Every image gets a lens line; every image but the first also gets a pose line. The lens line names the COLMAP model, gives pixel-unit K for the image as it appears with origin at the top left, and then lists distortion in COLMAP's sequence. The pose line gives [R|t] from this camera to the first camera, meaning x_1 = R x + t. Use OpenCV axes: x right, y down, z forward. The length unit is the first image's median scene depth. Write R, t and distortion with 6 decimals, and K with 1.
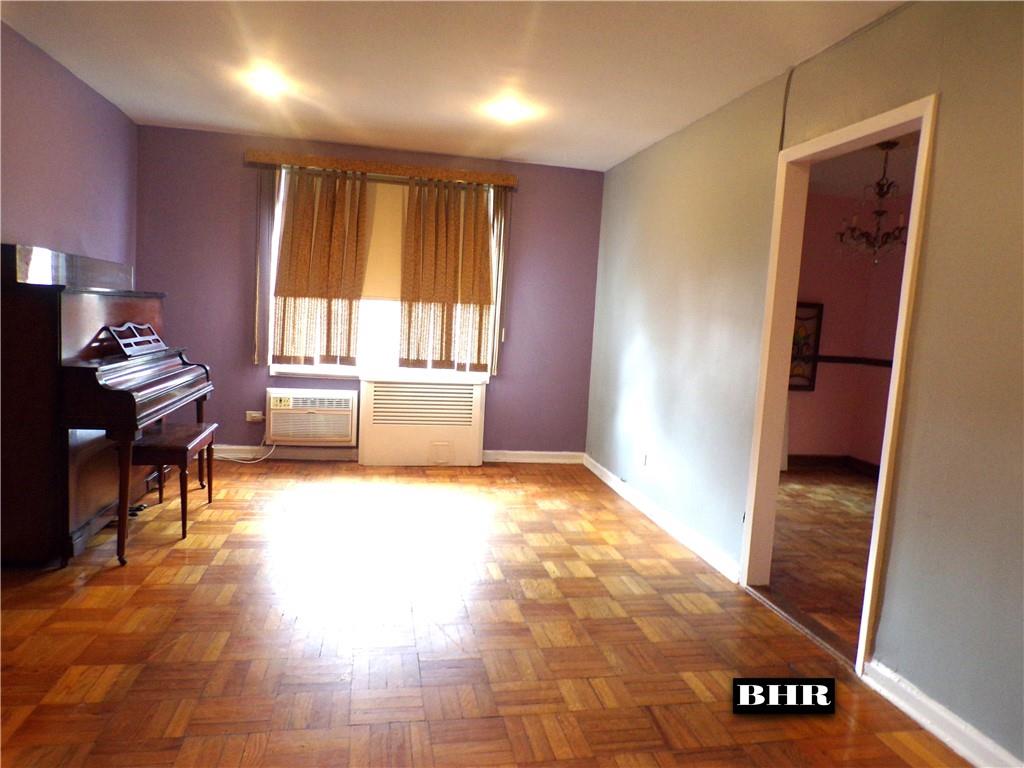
lens RADIAL K [[699.5, 0, 515.4], [0, 699.5, 388.1], [0, 0, 1]] dist [0.002597, 0.002980]
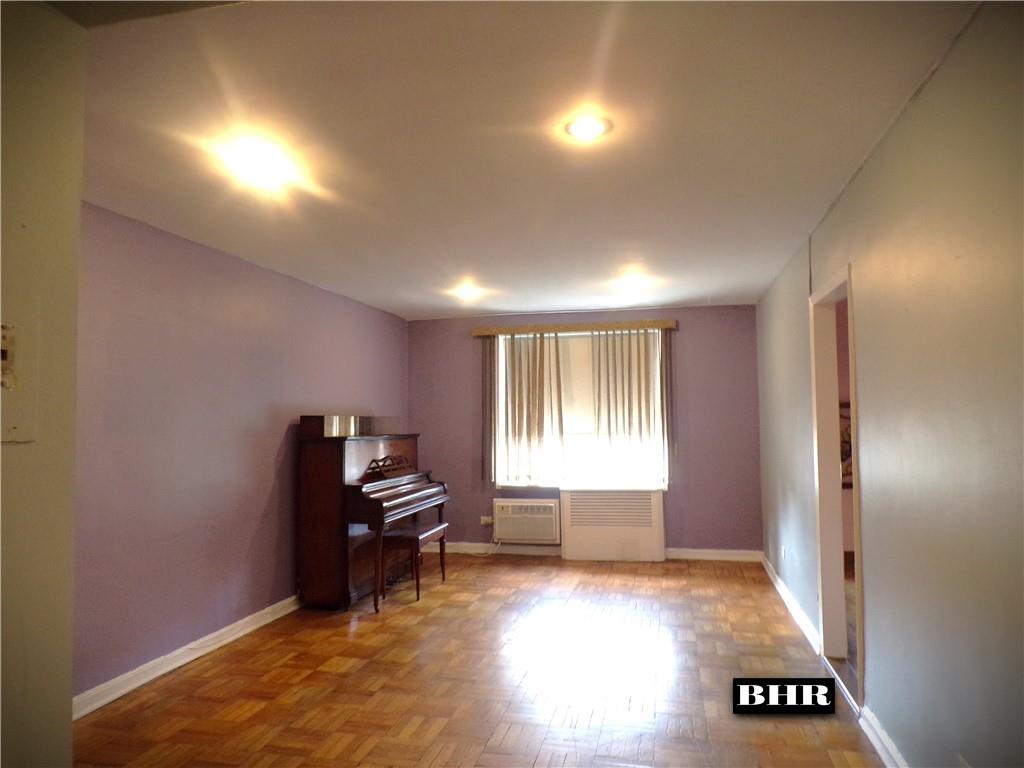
lens RADIAL K [[719.7, 0, 512.0], [0, 719.7, 384.0], [0, 0, 1]] dist [-0.002057, 0.000427]
pose [[0.906080, -0.091624, -0.413067, 0.383517], [0.022113, 0.985192, -0.170022, 0.027553], [0.422528, 0.144919, 0.894689, -0.346730]]
